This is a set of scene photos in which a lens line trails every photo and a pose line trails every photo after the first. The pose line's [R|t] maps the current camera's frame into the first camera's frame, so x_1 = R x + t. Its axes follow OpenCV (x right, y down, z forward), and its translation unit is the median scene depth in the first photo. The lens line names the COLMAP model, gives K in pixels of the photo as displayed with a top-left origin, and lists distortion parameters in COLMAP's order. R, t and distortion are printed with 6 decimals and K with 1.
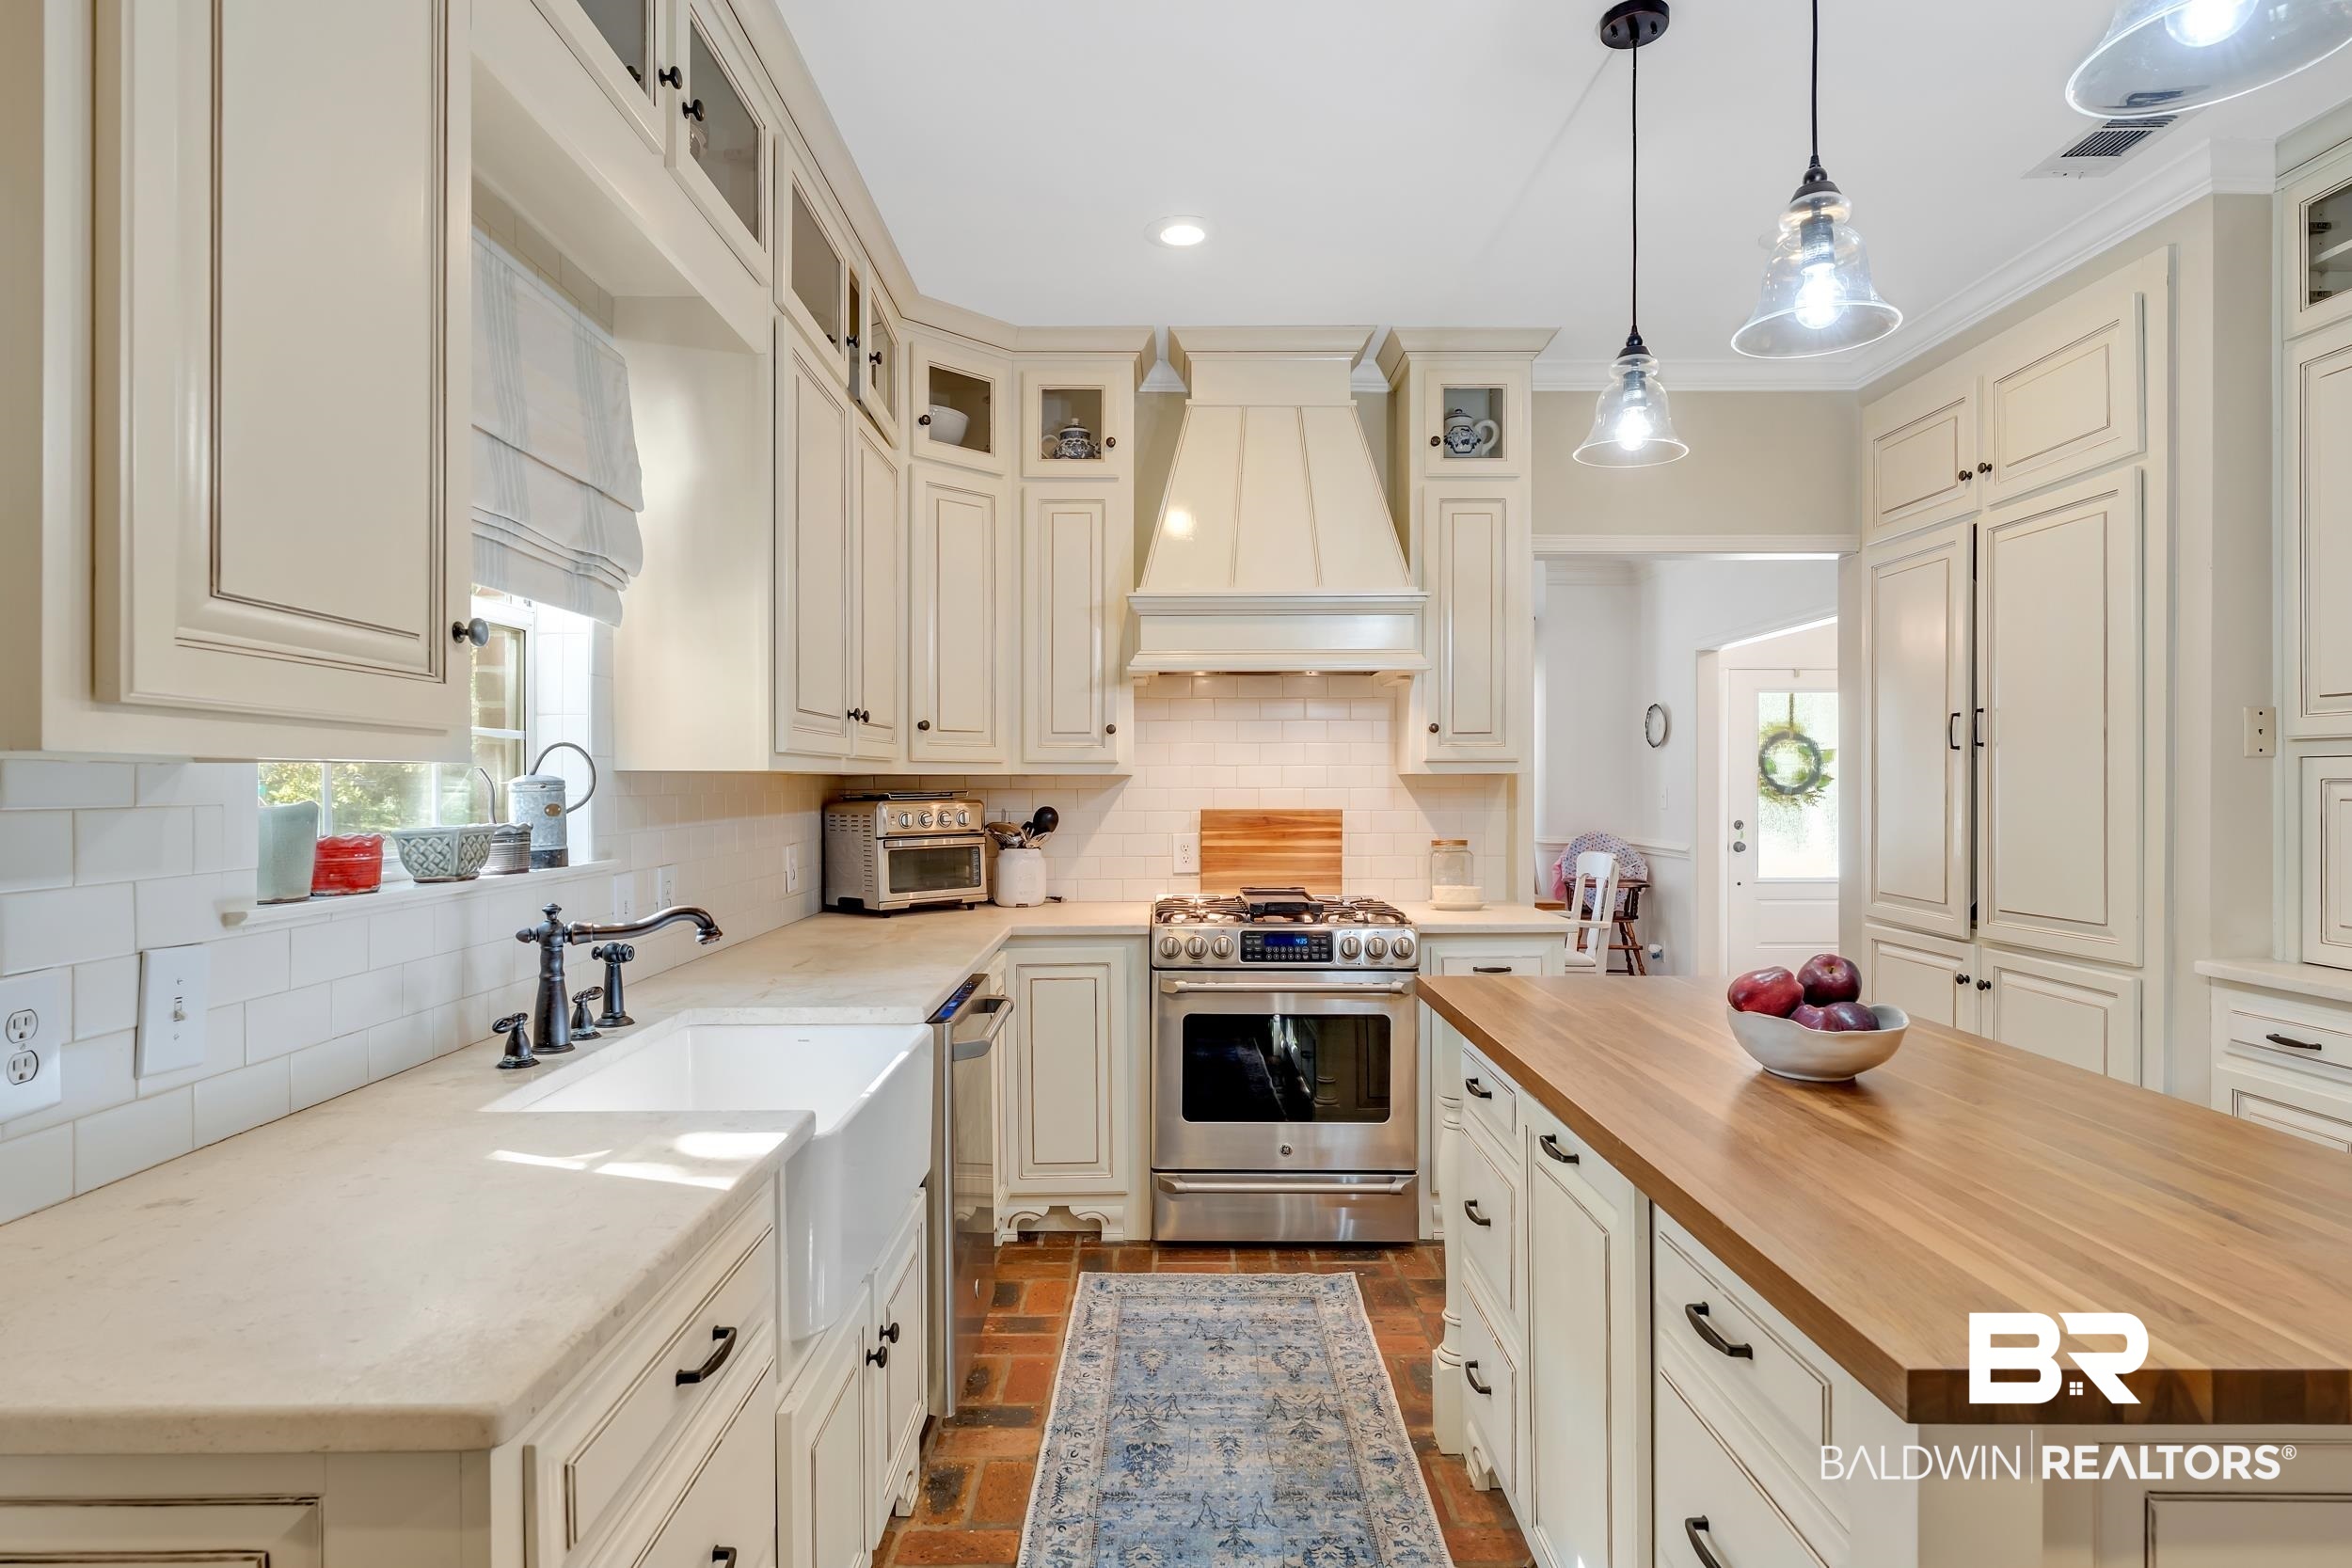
lens RADIAL K [[1233.0, 0, 1179.5], [0, 1233.0, 789.8], [0, 0, 1]] dist [-0.002564, -0.000579]
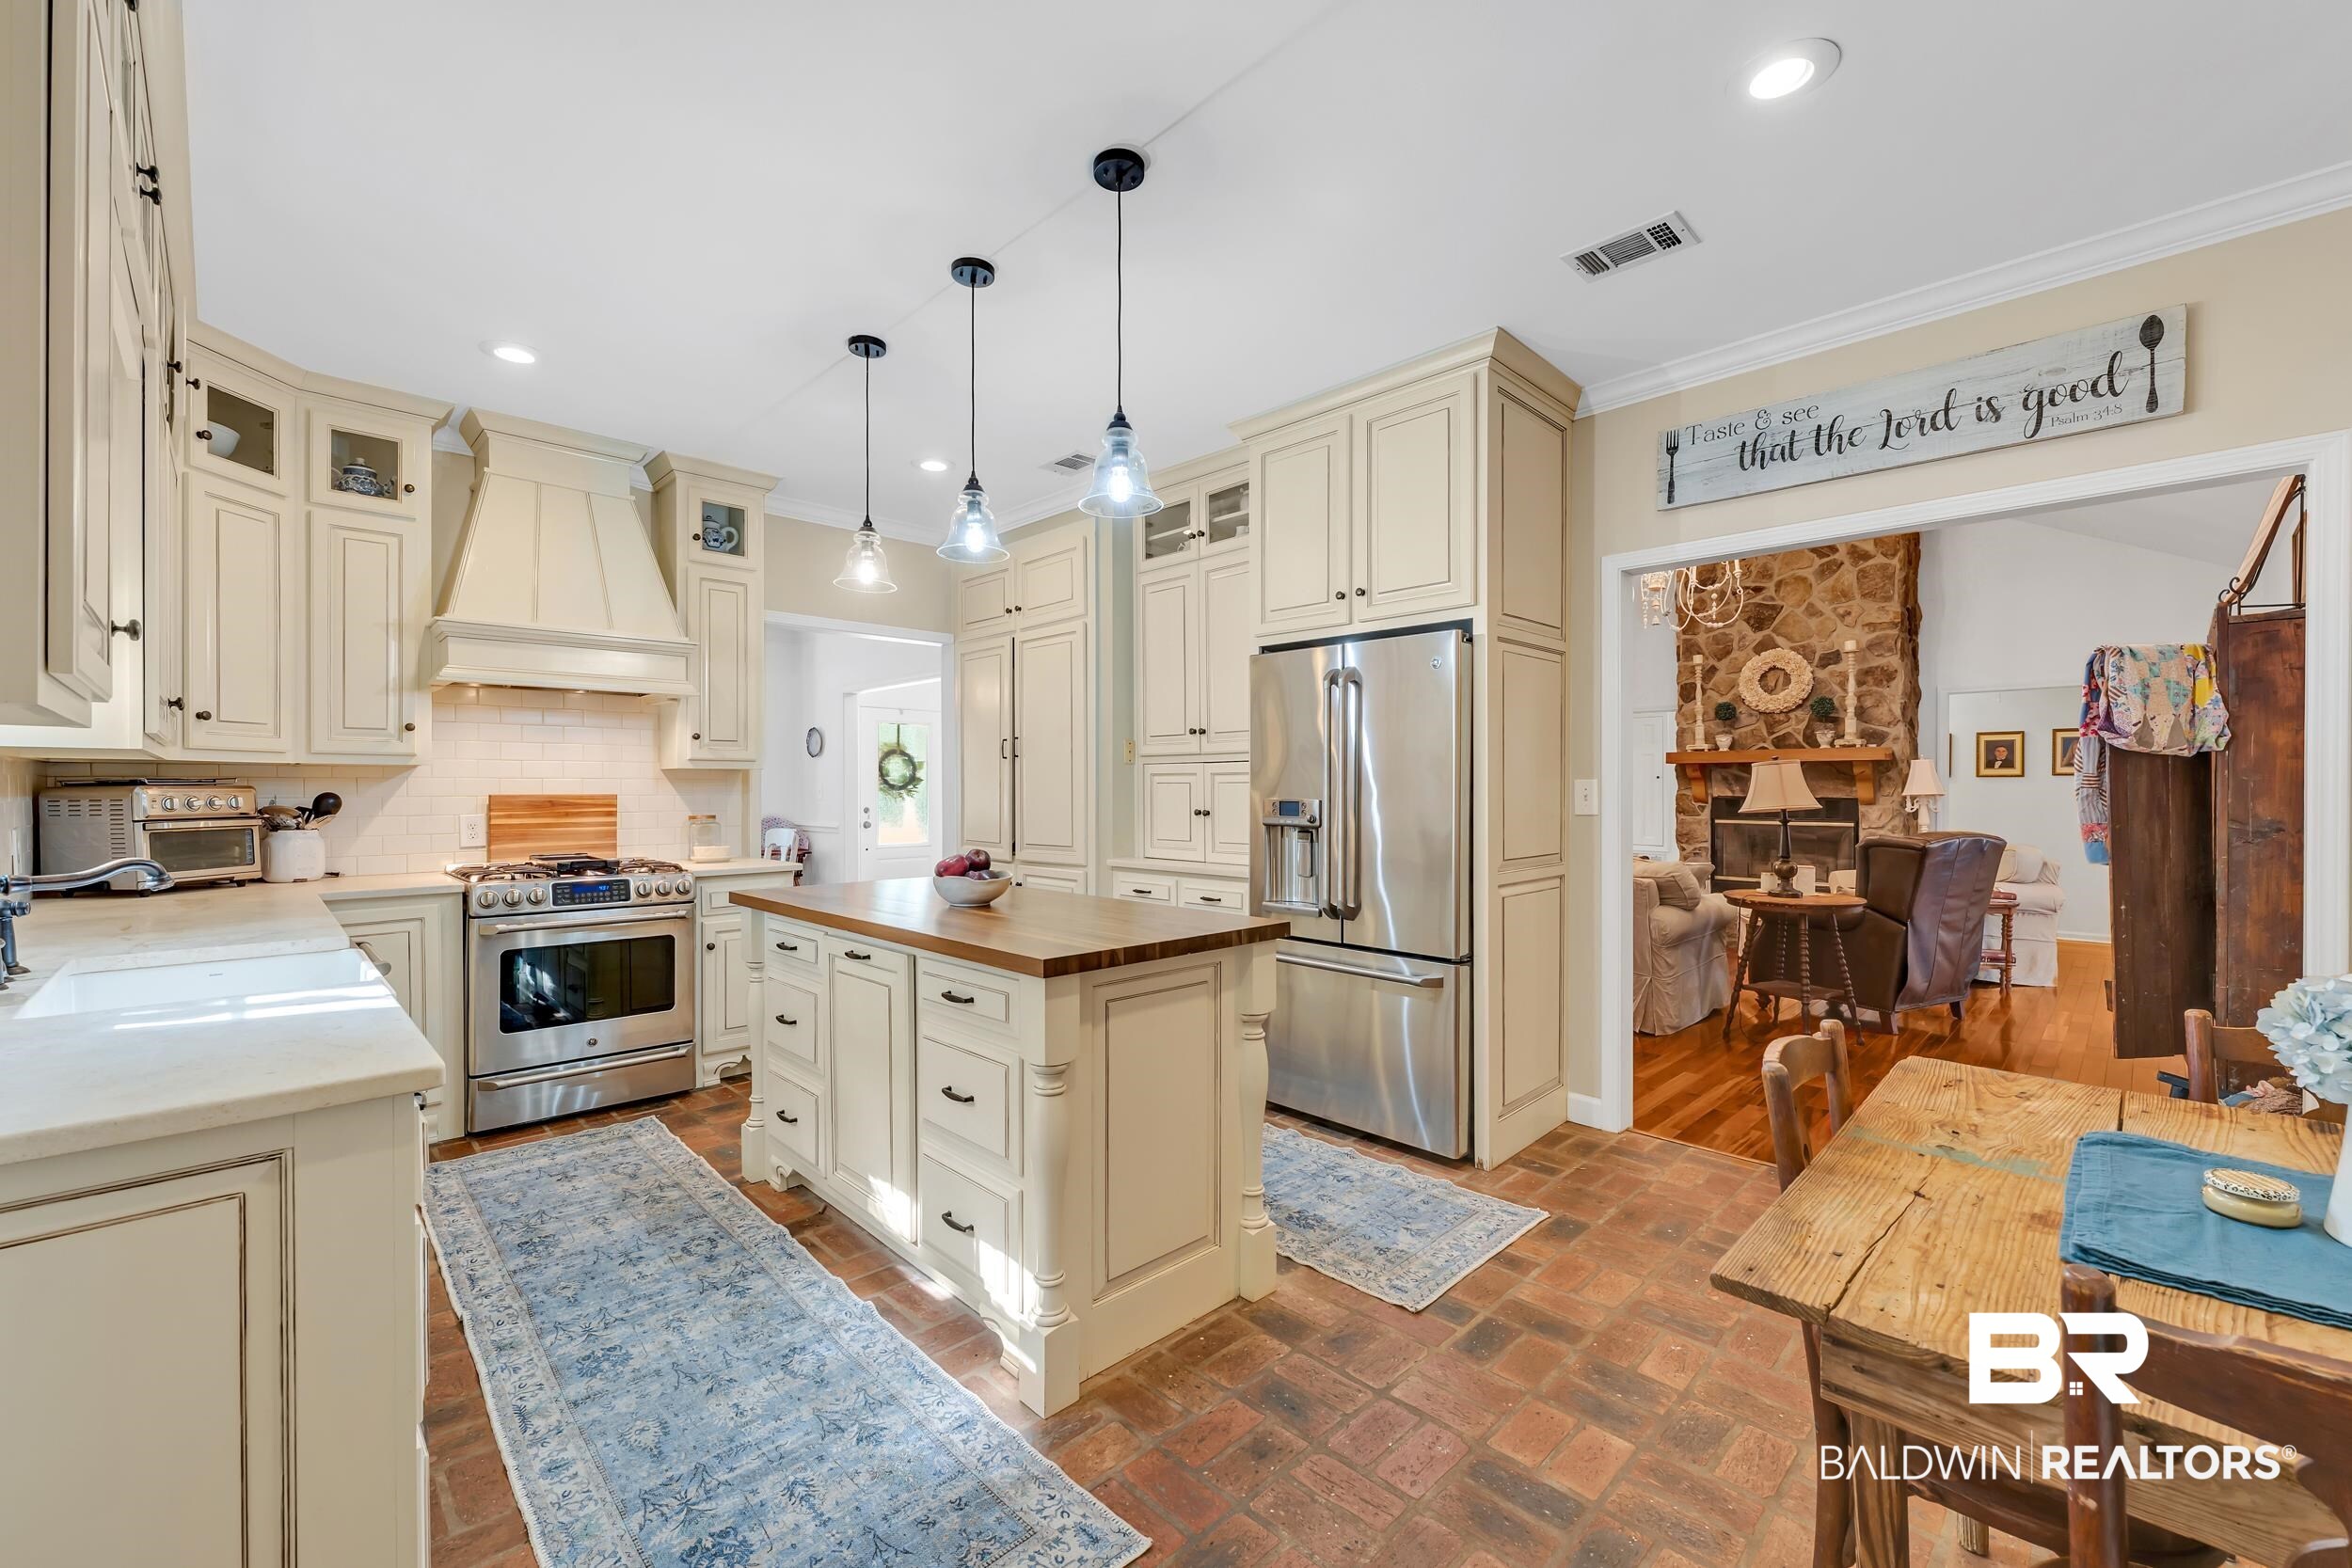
lens RADIAL K [[971.6, 0, 1177.1], [0, 971.6, 786.4], [0, 0, 1]] dist [-0.002055, -0.000333]
pose [[0.715846, 0.002906, 0.698252, -0.185290], [0.004699, 0.999949, -0.008979, 0.021313], [-0.698242, 0.009708, 0.715796, -0.203651]]
